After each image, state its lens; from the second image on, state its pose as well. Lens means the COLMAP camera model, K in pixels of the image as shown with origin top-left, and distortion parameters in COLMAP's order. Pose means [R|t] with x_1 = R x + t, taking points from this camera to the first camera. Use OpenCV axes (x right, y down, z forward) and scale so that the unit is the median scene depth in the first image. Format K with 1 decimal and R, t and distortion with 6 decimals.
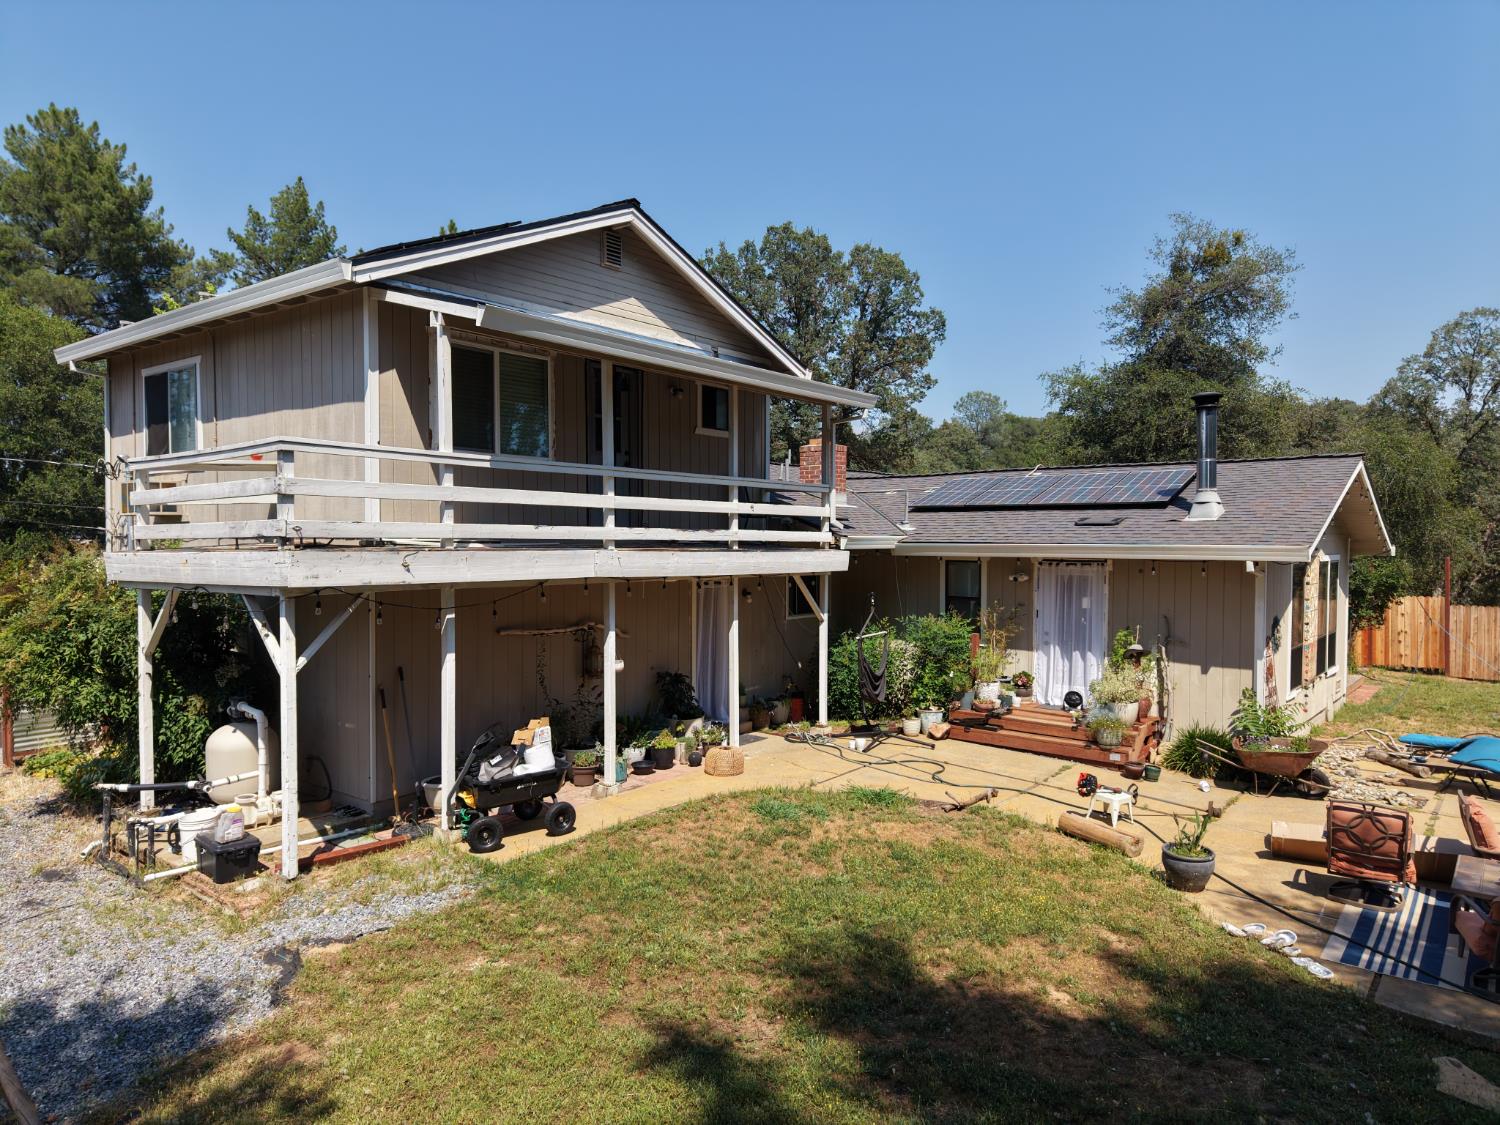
lens RADIAL K [[999.8, 0, 752.6], [0, 999.8, 568.4], [0, 0, 1]] dist [0.026082, -0.023492]
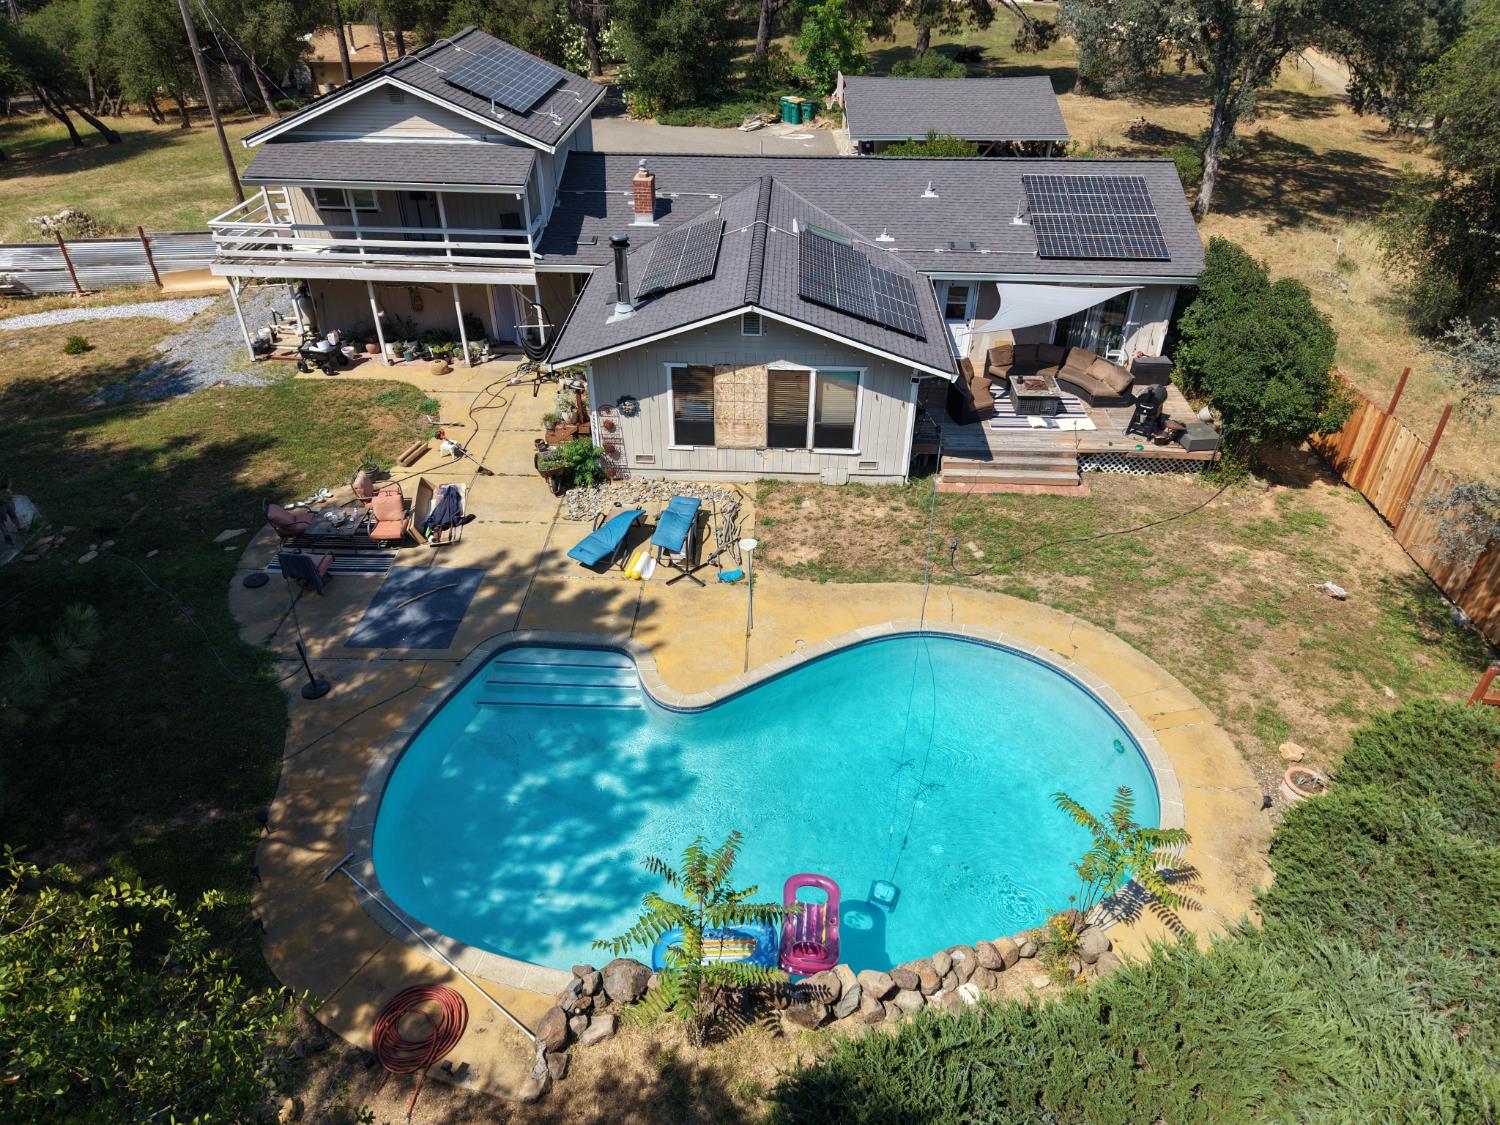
lens RADIAL K [[999.8, 0, 739.1], [0, 999.8, 566.7], [0, 0, 1]] dist [0.026082, -0.023492]
pose [[0.570958, 0.472591, -0.671315, 1.953593], [-0.021446, 0.826008, 0.563251, -0.670093], [0.820699, -0.307196, 0.481751, 0.340536]]
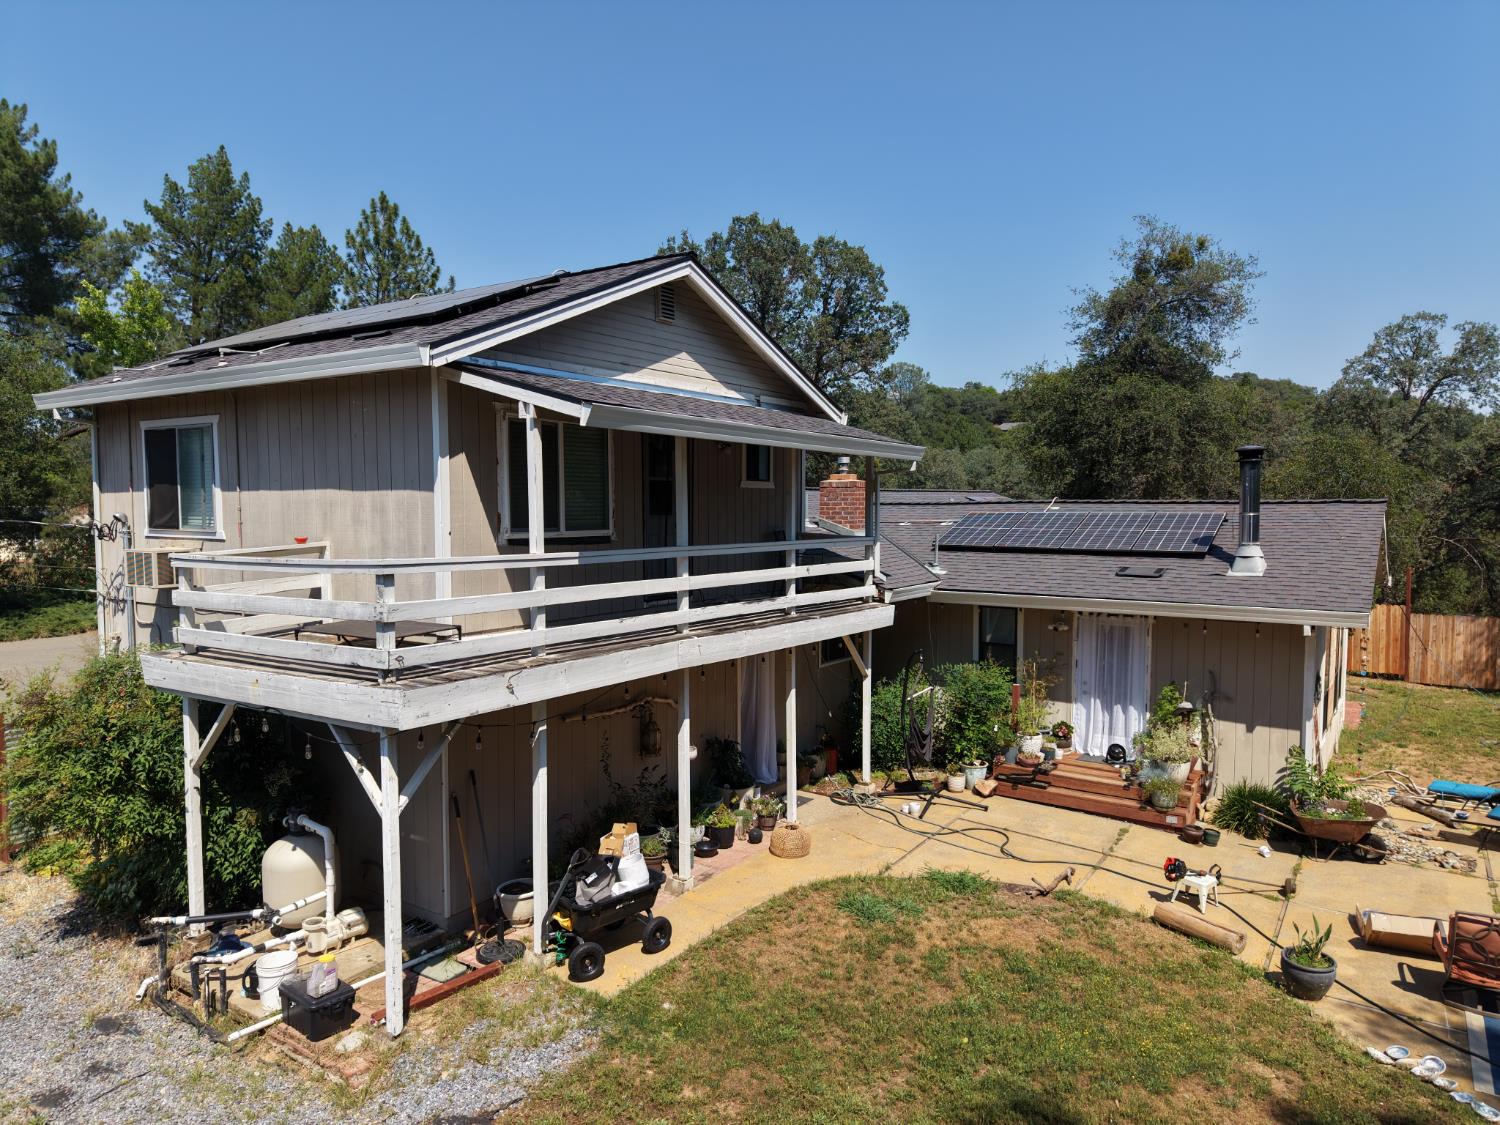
lens RADIAL K [[999.8, 0, 752.4], [0, 999.8, 568.7], [0, 0, 1]] dist [0.026082, -0.023492]
pose [[0.996873, -0.006663, 0.078736, -0.135517], [0.003991, 0.999412, 0.034044, -0.099943], [-0.078916, -0.033623, 0.996314, 0.045066]]
